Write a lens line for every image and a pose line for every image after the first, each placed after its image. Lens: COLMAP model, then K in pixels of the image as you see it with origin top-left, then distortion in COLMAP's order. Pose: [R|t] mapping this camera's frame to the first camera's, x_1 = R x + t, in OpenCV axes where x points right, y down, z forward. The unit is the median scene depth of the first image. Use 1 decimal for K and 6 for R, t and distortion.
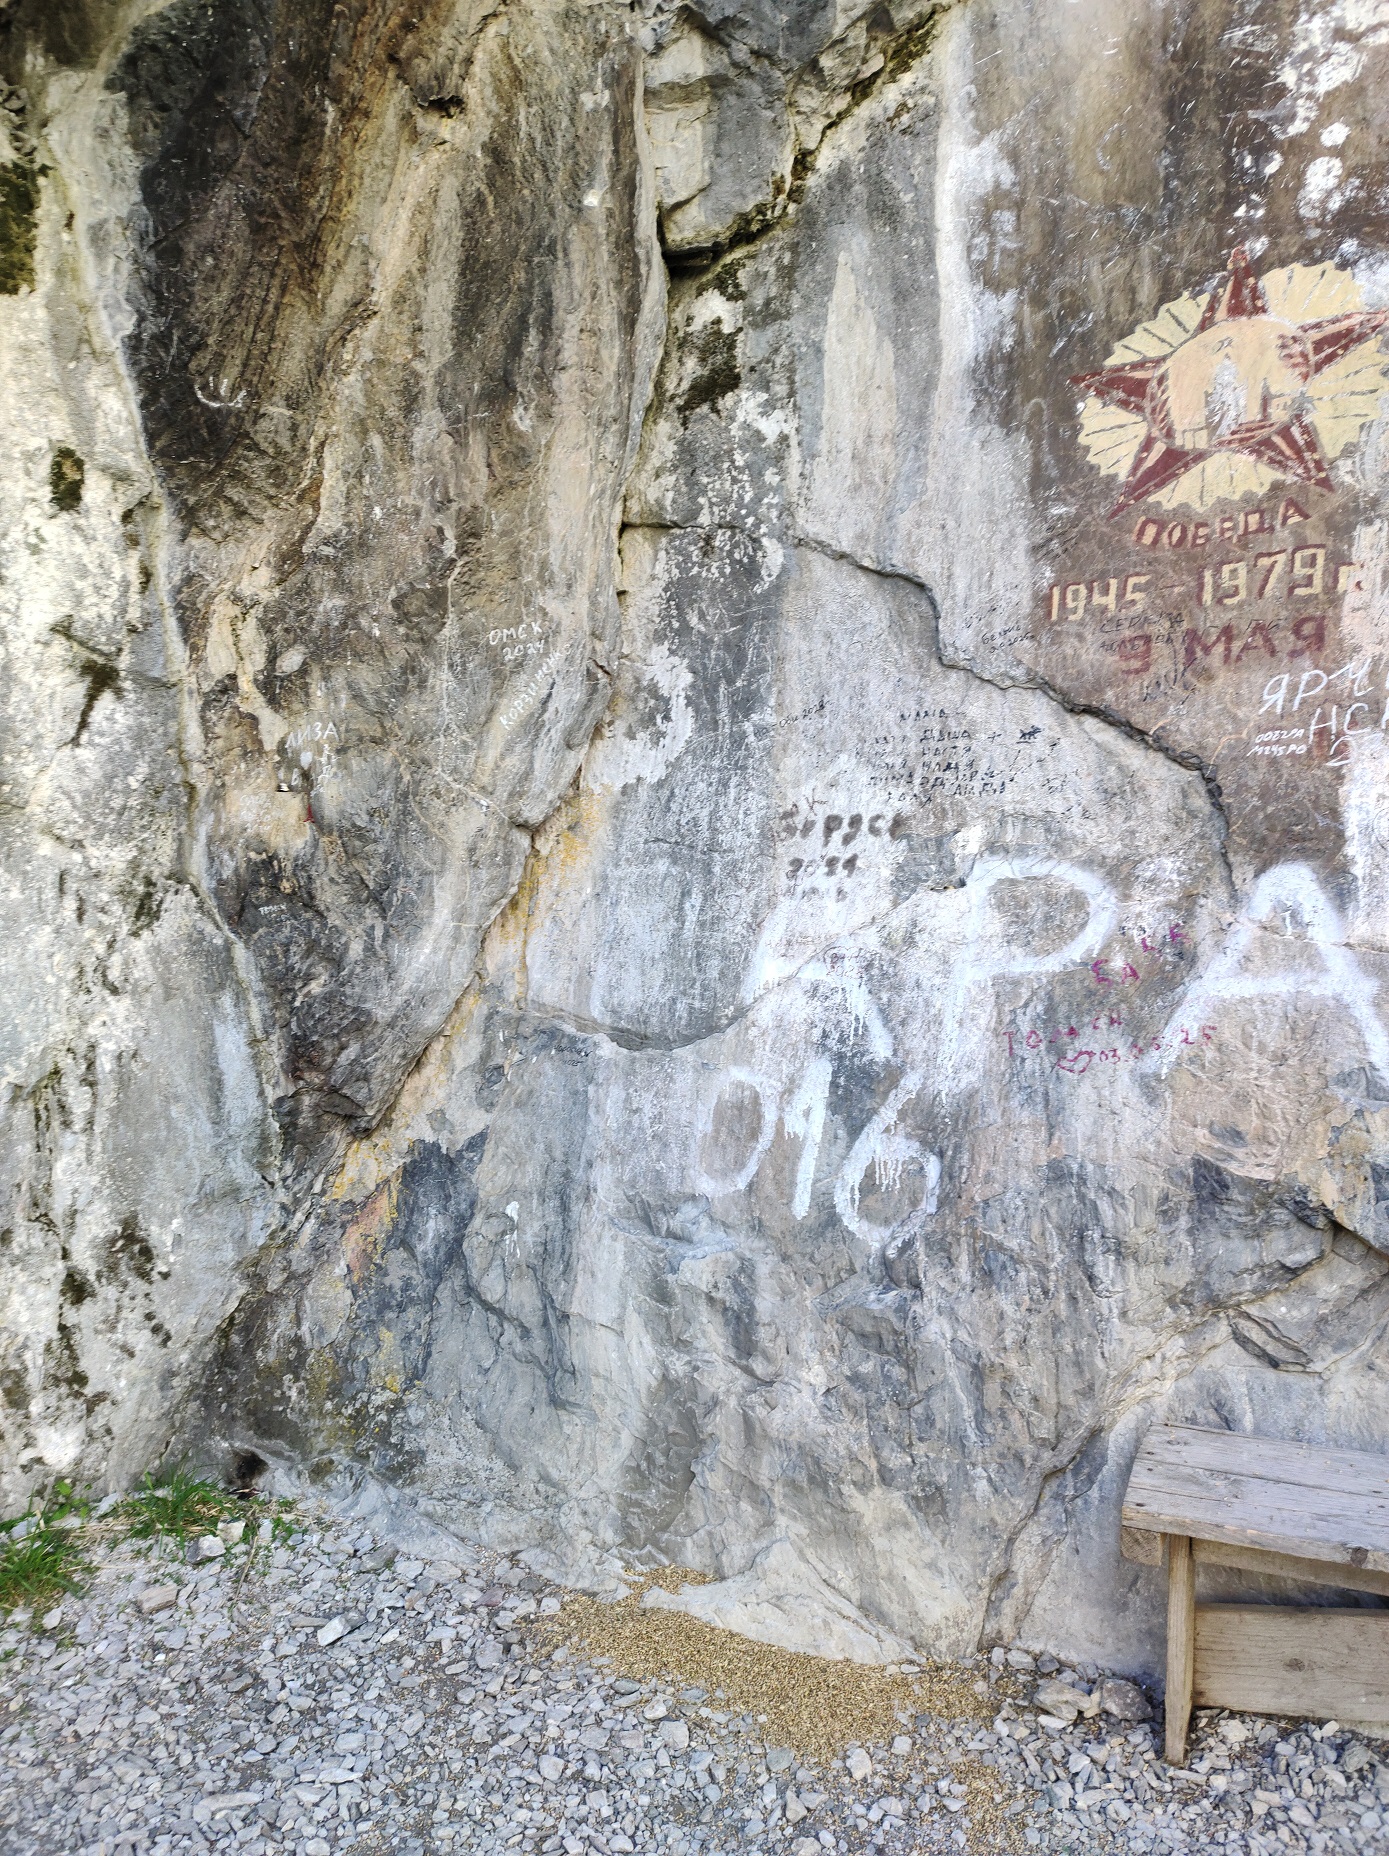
lens RADIAL K [[1409.1, 0, 636.8], [0, 1409.1, 919.7], [0, 0, 1]] dist [0.048228, -0.043448]
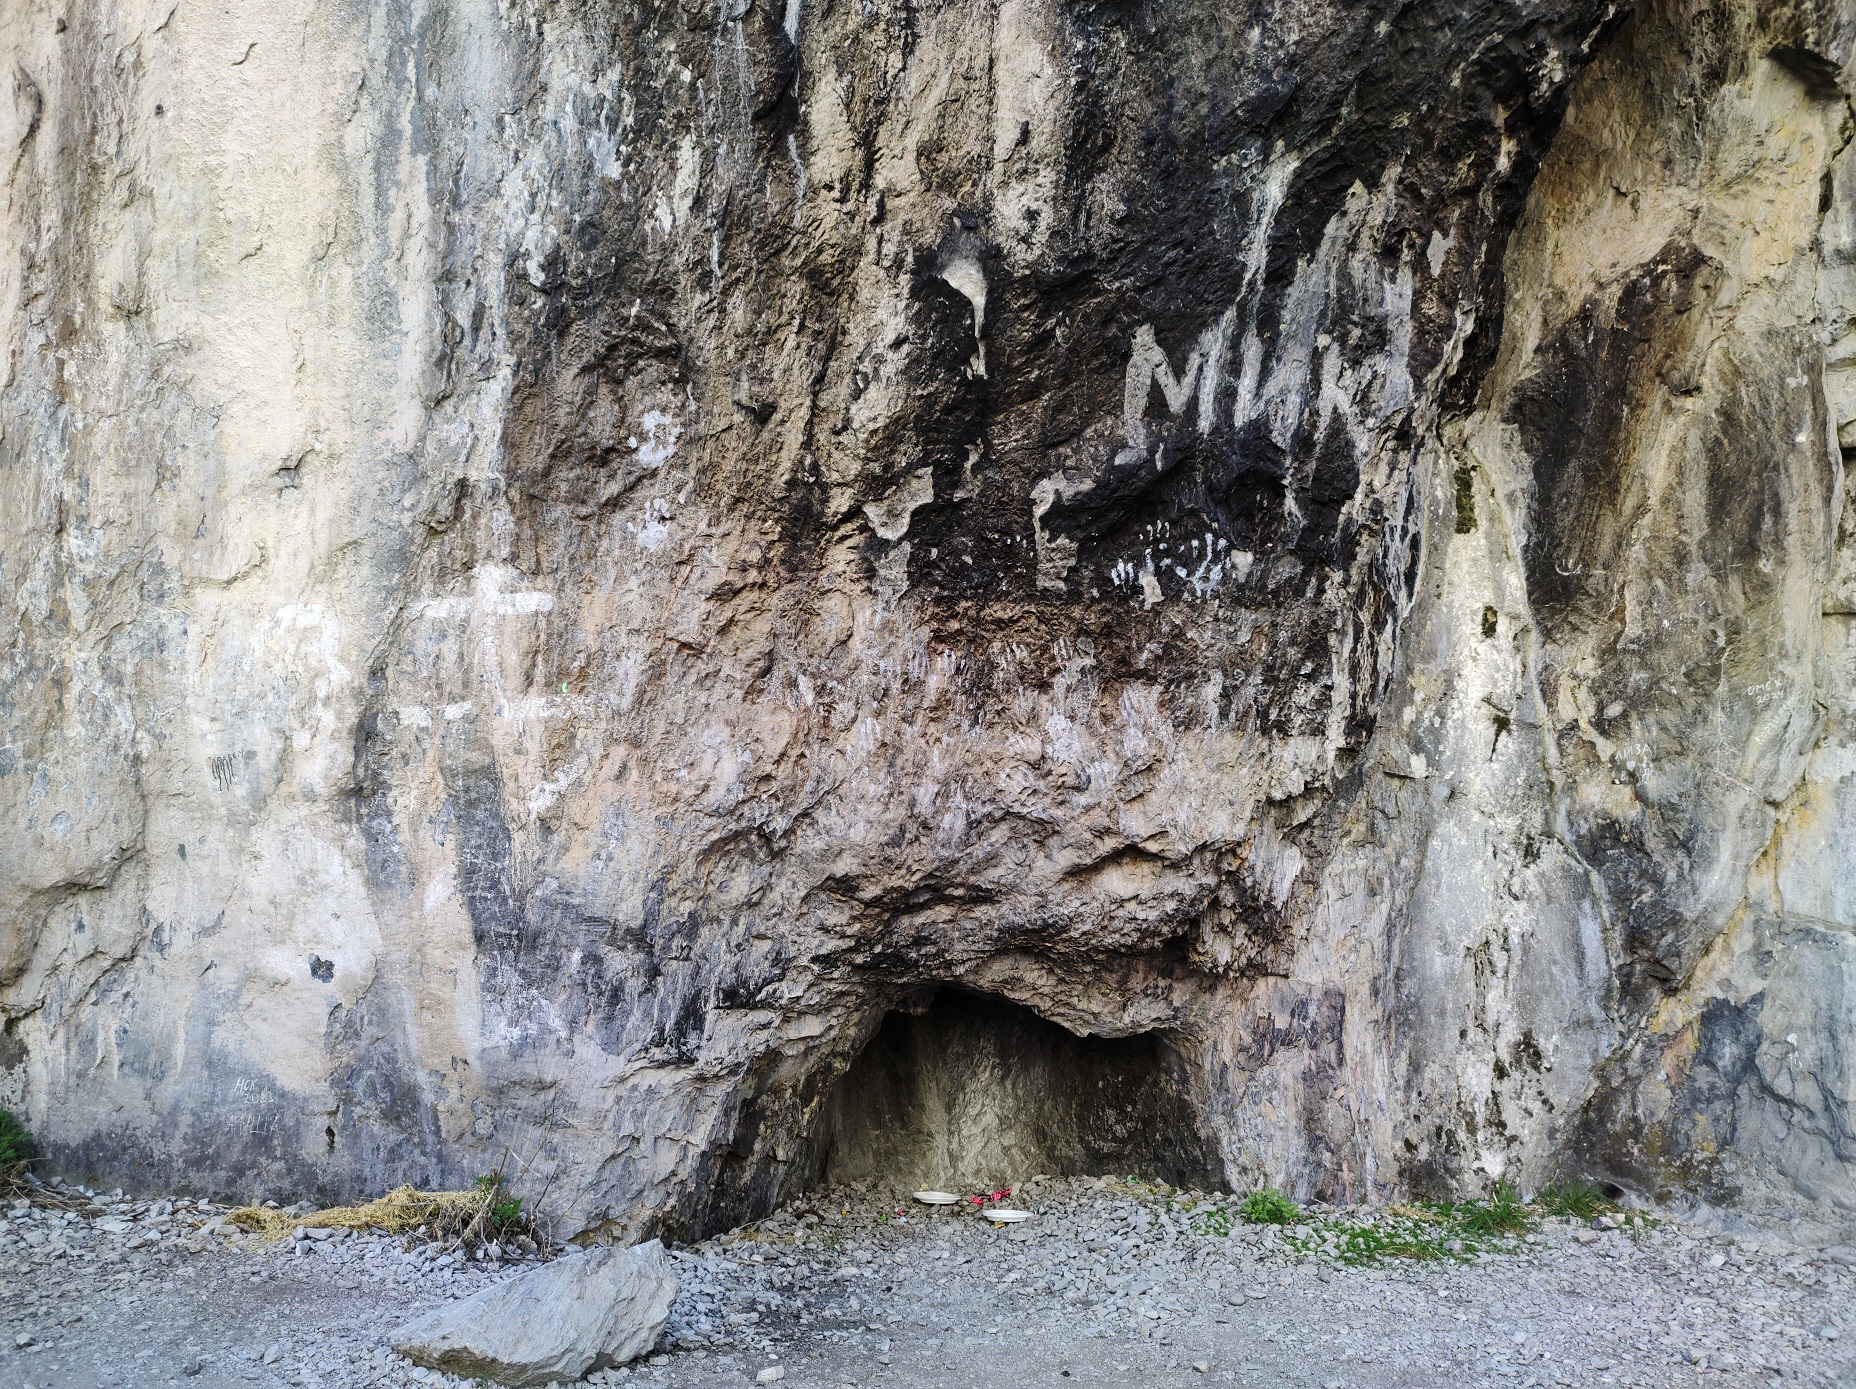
lens RADIAL K [[1391.3, 0, 915.0], [0, 1391.3, 701.1], [0, 0, 1]] dist [0.024638, -0.013844]
pose [[0.898535, -0.047713, -0.436301, -0.265767], [-0.027422, 0.986028, -0.164304, 0.113178], [0.438044, 0.159597, 0.884673, -0.903326]]
